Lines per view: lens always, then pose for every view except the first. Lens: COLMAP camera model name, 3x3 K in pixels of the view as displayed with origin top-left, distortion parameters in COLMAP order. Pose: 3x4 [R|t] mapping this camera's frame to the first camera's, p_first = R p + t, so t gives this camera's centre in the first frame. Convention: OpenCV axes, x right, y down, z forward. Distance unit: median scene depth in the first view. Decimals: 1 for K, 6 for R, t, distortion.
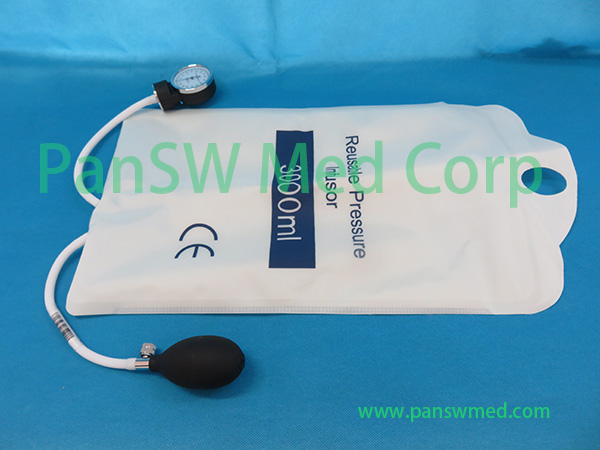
lens RADIAL K [[440.3, 0, 299.2], [0, 440.3, 225.8], [0, 0, 1]] dist [-0.001633, -0.012270]
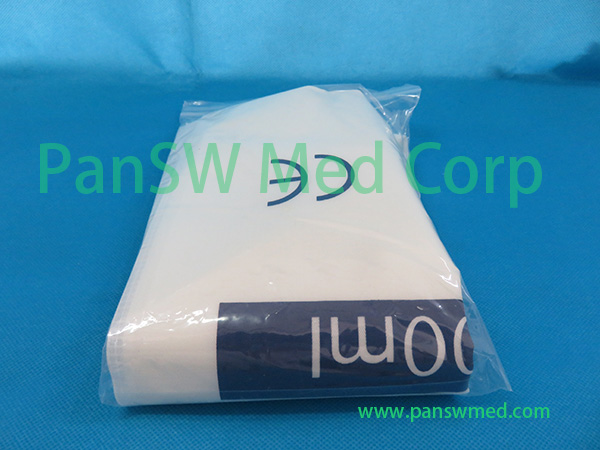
lens RADIAL K [[440.3, 0, 303.7], [0, 440.3, 224.5], [0, 0, 1]] dist [-0.001633, -0.012270]
pose [[0.998574, 0.019531, 0.049680, 0.086808], [-0.006135, 0.966485, -0.256648, 0.014547], [-0.053027, 0.255978, 0.965227, 0.443581]]
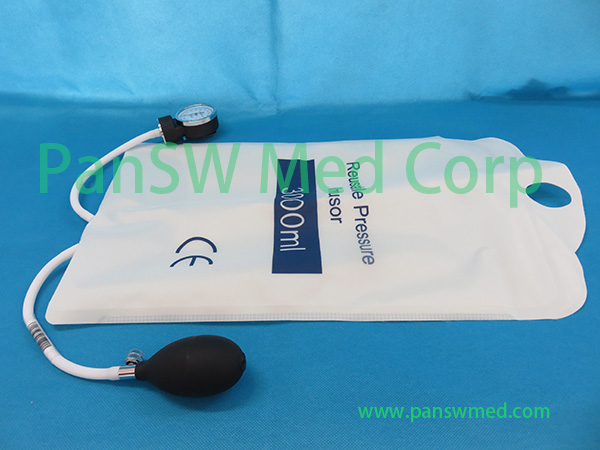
lens RADIAL K [[440.3, 0, 300.6], [0, 440.3, 223.5], [0, 0, 1]] dist [-0.001633, -0.012270]
pose [[0.999716, -0.001123, 0.023823, -0.023842], [0.006817, 0.970668, -0.240325, 0.168819], [-0.022855, 0.240419, 0.970400, 0.055258]]
